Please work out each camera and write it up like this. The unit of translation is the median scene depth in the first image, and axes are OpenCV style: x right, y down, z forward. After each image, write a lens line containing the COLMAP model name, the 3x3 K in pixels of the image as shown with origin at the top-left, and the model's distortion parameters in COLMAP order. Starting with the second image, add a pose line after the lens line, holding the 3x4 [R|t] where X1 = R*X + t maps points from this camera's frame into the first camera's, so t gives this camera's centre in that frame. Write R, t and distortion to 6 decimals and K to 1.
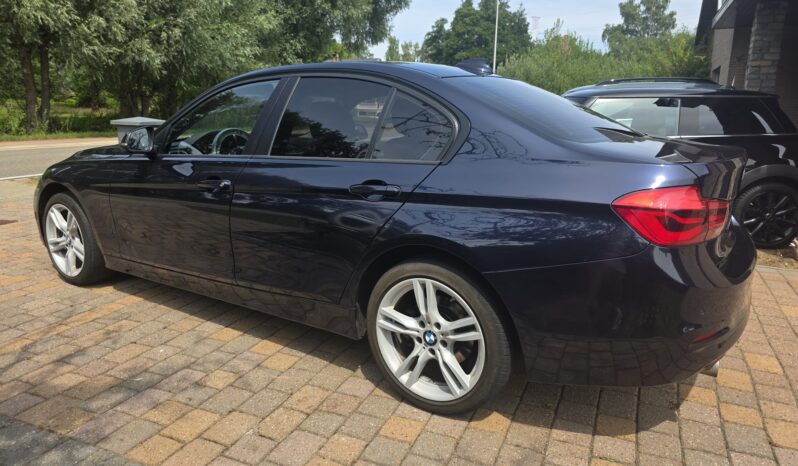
lens RADIAL K [[542.6, 0, 408.5], [0, 542.6, 233.7], [0, 0, 1]] dist [0.019914, -0.003382]
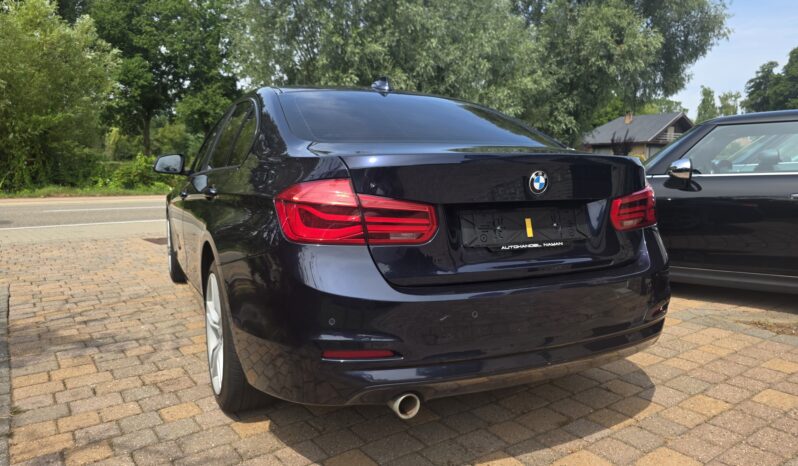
lens RADIAL K [[548.7, 0, 394.9], [0, 548.7, 231.6], [0, 0, 1]] dist [0.030195, -0.027870]
pose [[0.855926, 0.050428, -0.514634, 0.606854], [-0.108651, 0.990555, -0.083642, 0.036220], [0.505555, 0.127507, 0.853320, 0.163901]]
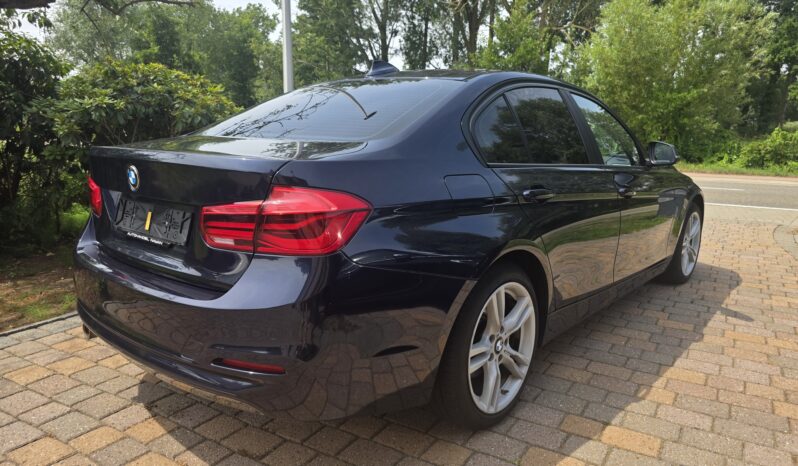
lens RADIAL K [[547.7, 0, 399.0], [0, 547.7, 233.0], [0, 0, 1]] dist [-0.000147, 0.001289]
pose [[-0.137028, 0.163450, -0.976989, 0.981527], [-0.240046, 0.951415, 0.192839, -0.202323], [0.961042, 0.260947, -0.091135, 1.059068]]
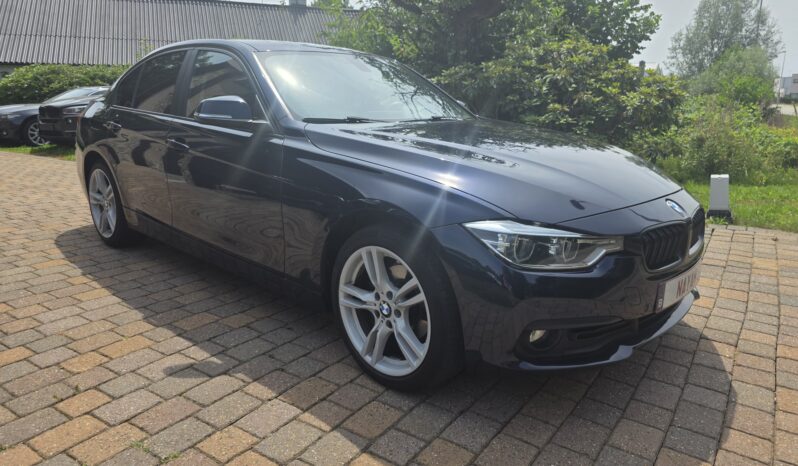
lens RADIAL K [[553.1, 0, 410.0], [0, 553.1, 212.3], [0, 0, 1]] dist [0.024905, -0.001040]
pose [[-0.983812, -0.069089, 0.165349, -0.567130], [0.006646, 0.907993, 0.418933, -0.482815], [-0.179079, 0.413250, -0.892835, 2.181769]]
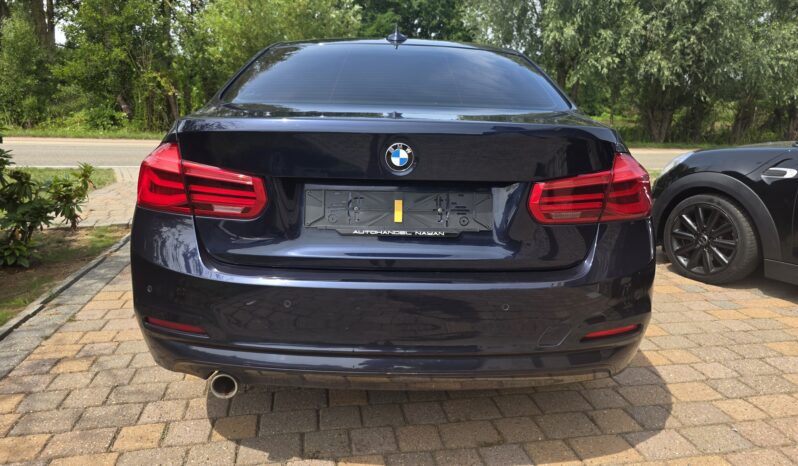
lens RADIAL K [[545.2, 0, 396.4], [0, 545.2, 232.2], [0, 0, 1]] dist [0.045566, -0.048265]
pose [[0.558436, 0.173972, -0.811100, 0.823718], [-0.200842, 0.977027, 0.071284, -0.048201], [0.804868, 0.123096, 0.580548, 0.454382]]
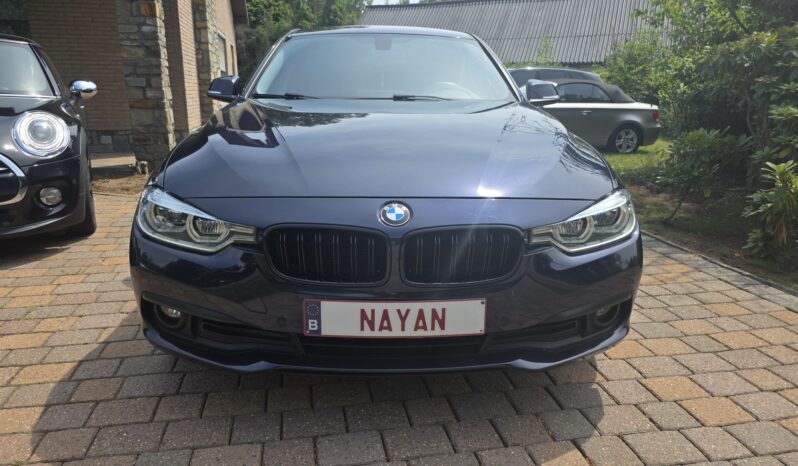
lens RADIAL K [[545.2, 0, 396.4], [0, 545.2, 232.2], [0, 0, 1]] dist [0.045566, -0.048265]
pose [[-0.571803, -0.228815, 0.787836, -1.170530], [0.165262, 0.908505, 0.383807, -0.366434], [-0.803574, 0.349661, -0.481671, 1.740754]]
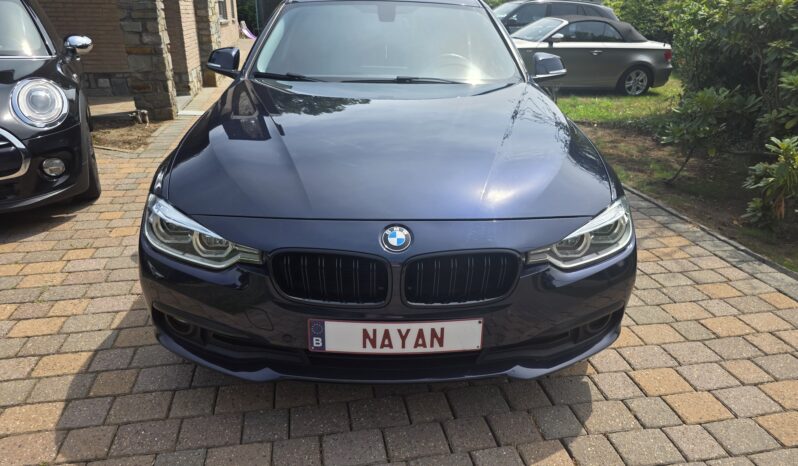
lens RADIAL K [[544.6, 0, 402.0], [0, 544.6, 227.8], [0, 0, 1]] dist [0.045888, -0.050103]
pose [[-0.571640, -0.328349, 0.751940, -1.156501], [0.158557, 0.854957, 0.493871, -0.449309], [-0.805039, 0.401542, -0.436666, 1.710435]]
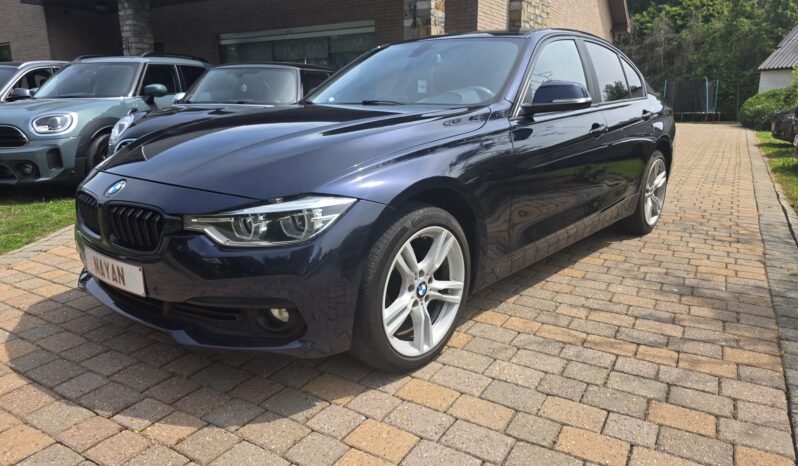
lens RADIAL K [[536.2, 0, 385.5], [0, 536.2, 232.1], [0, 0, 1]] dist [0.046566, -0.045646]
pose [[0.147036, -0.252945, 0.956242, -1.349092], [0.231364, 0.948726, 0.215381, -0.206472], [-0.961692, 0.189571, 0.198020, 1.077266]]
